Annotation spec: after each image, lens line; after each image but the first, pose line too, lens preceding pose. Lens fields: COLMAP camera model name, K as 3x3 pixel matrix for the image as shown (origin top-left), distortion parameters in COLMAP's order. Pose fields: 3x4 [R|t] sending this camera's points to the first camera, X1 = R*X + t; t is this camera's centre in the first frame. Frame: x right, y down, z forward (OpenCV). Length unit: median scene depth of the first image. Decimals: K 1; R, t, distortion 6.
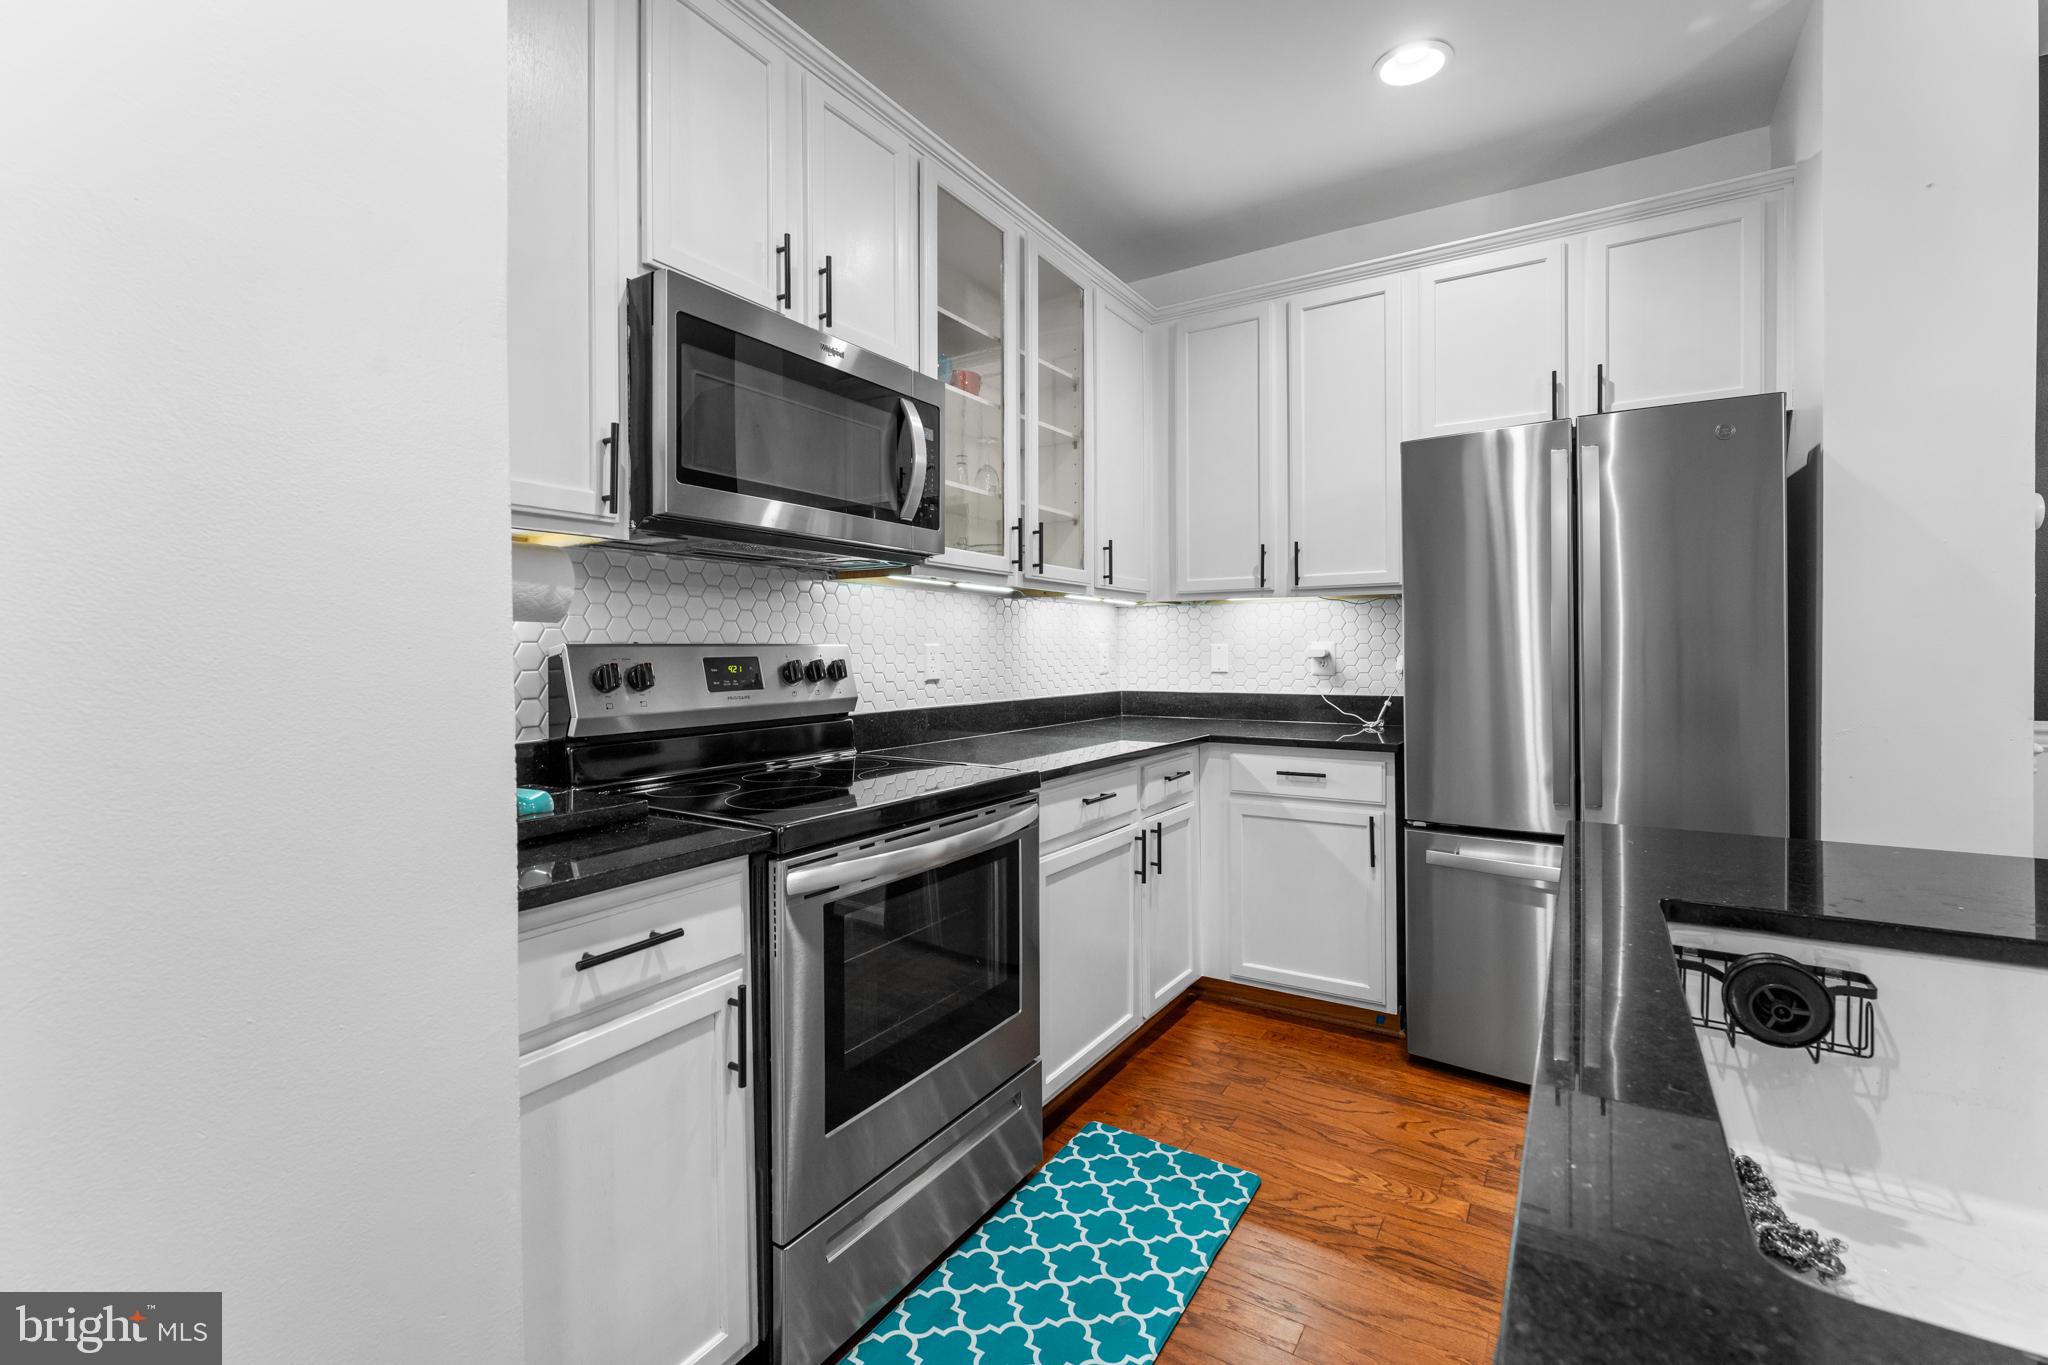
lens RADIAL K [[880.9, 0, 1020.3], [0, 880.9, 654.5], [0, 0, 1]] dist [-0.004105, 0.000803]
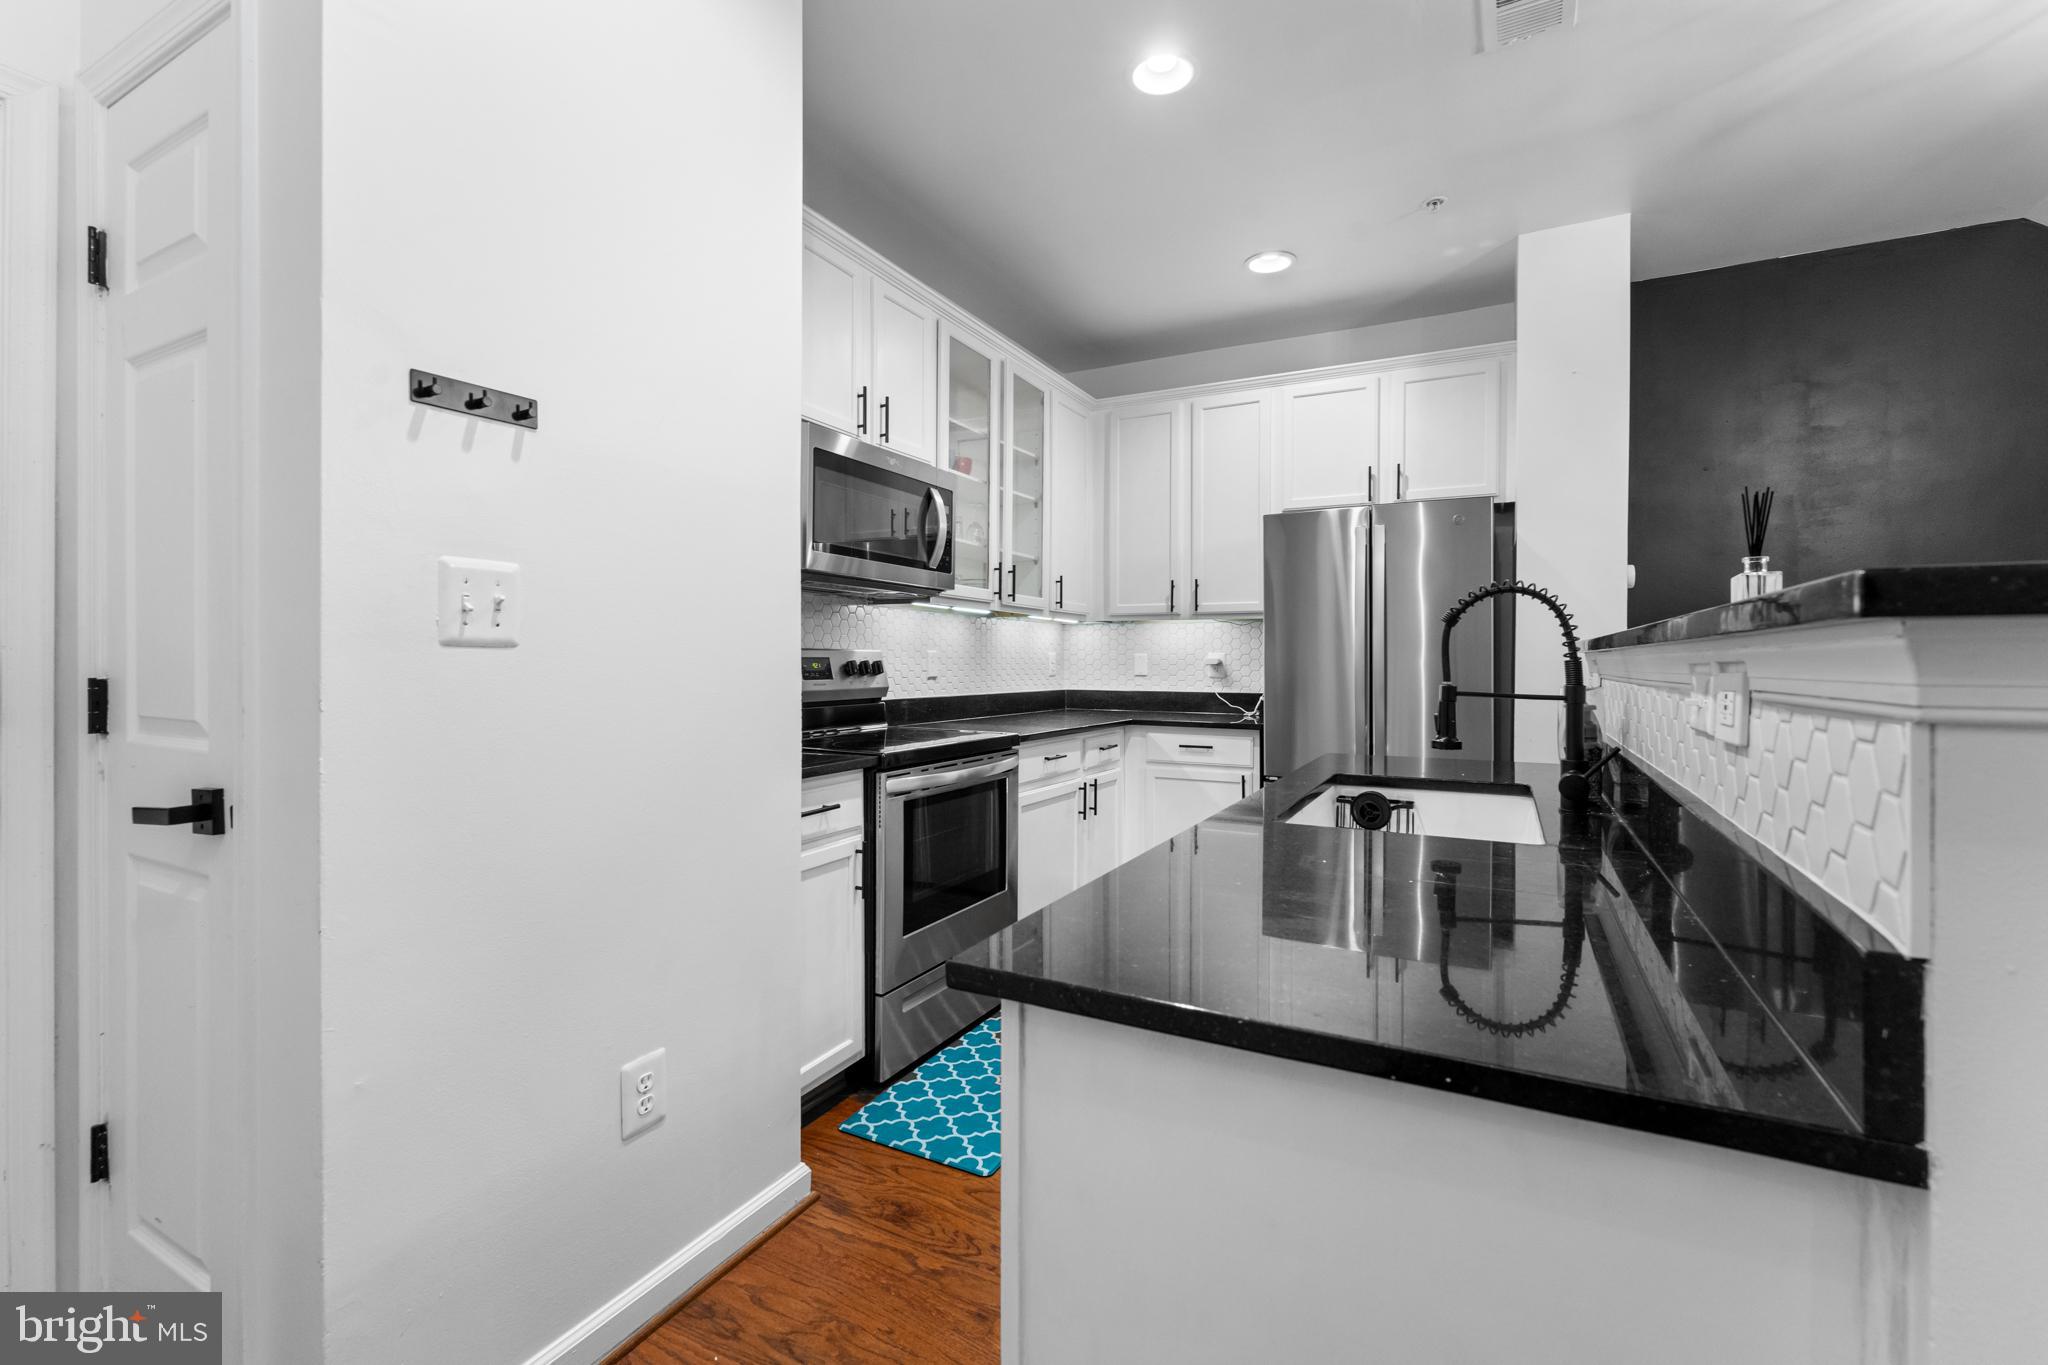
lens RADIAL K [[880.9, 0, 1026.8], [0, 880.9, 668.9], [0, 0, 1]] dist [-0.004105, 0.000803]
pose [[0.996470, 0.009016, 0.083460, -0.074743], [-0.009335, 0.999951, 0.003428, 0.011015], [-0.083425, -0.004195, 0.996505, -0.414585]]
